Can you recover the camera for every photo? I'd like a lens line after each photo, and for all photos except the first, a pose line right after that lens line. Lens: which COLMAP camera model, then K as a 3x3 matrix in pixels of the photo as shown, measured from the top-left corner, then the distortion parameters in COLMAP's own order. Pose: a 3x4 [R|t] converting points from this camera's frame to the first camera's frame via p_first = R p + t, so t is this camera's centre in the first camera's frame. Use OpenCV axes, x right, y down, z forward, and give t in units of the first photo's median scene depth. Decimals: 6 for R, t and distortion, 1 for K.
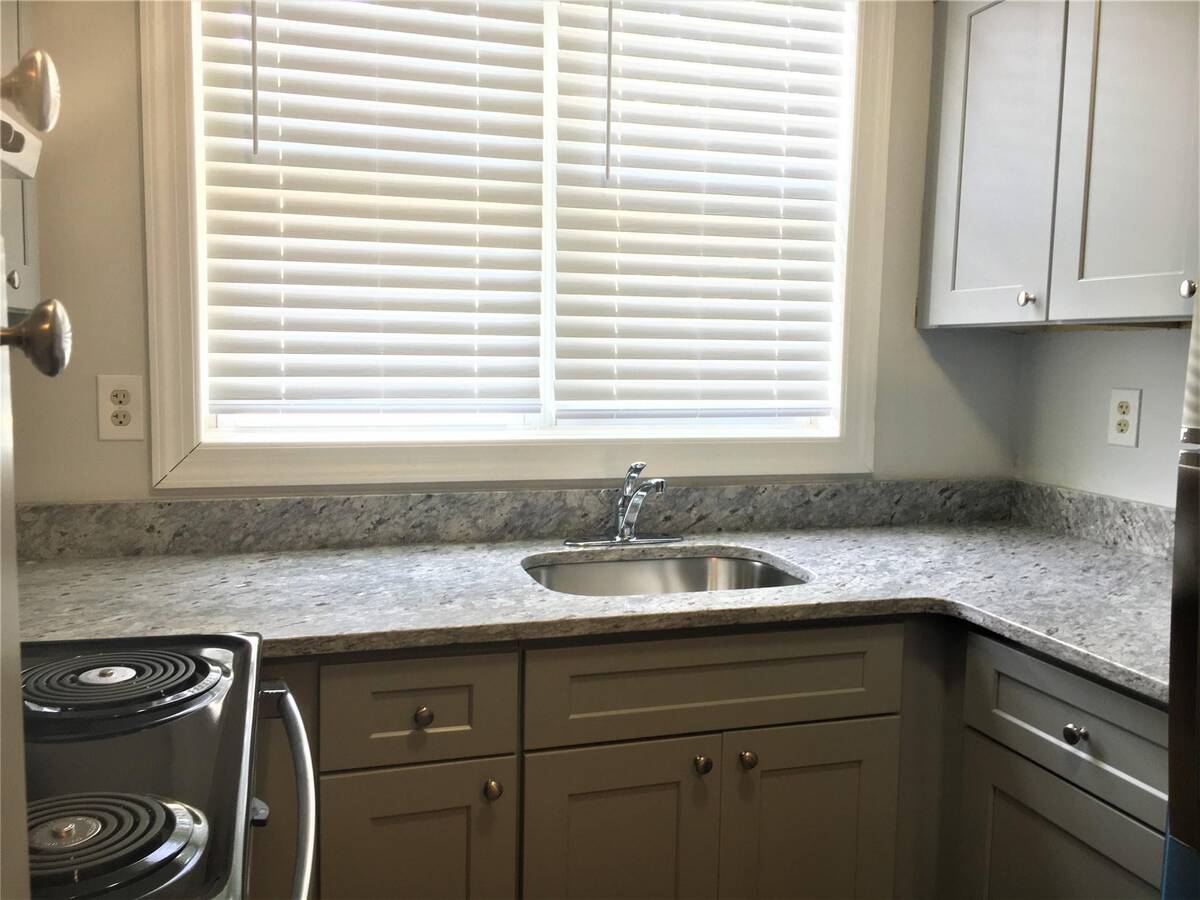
lens RADIAL K [[1033.9, 0, 583.7], [0, 1033.9, 451.5], [0, 0, 1]] dist [0.060763, -0.074734]
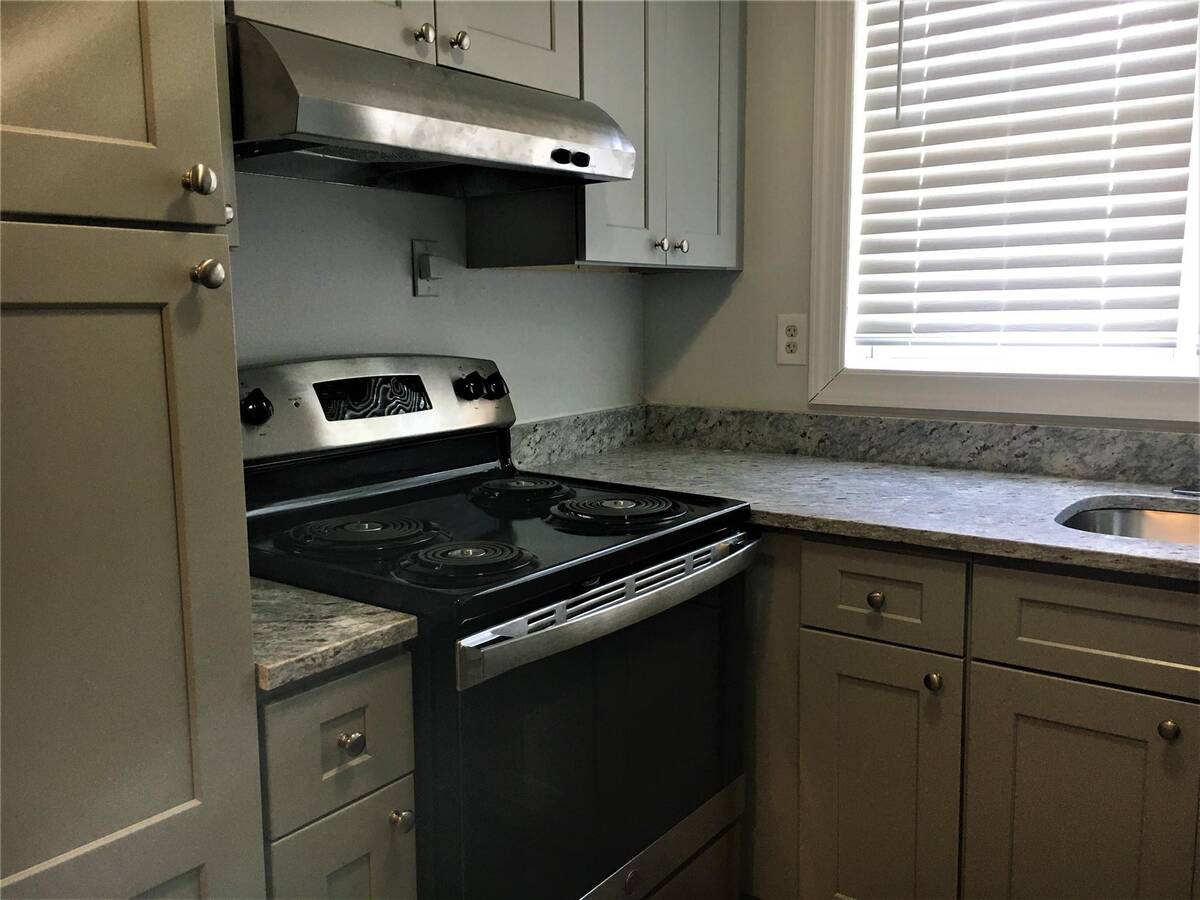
lens RADIAL K [[1018.6, 0, 598.0], [0, 1018.6, 455.9], [0, 0, 1]] dist [0.065477, -0.069623]
pose [[0.592664, 0.094549, -0.799881, 0.429123], [-0.056266, 0.995520, 0.075985, 0.018527], [0.803482, -0.000027, 0.595329, 0.049697]]
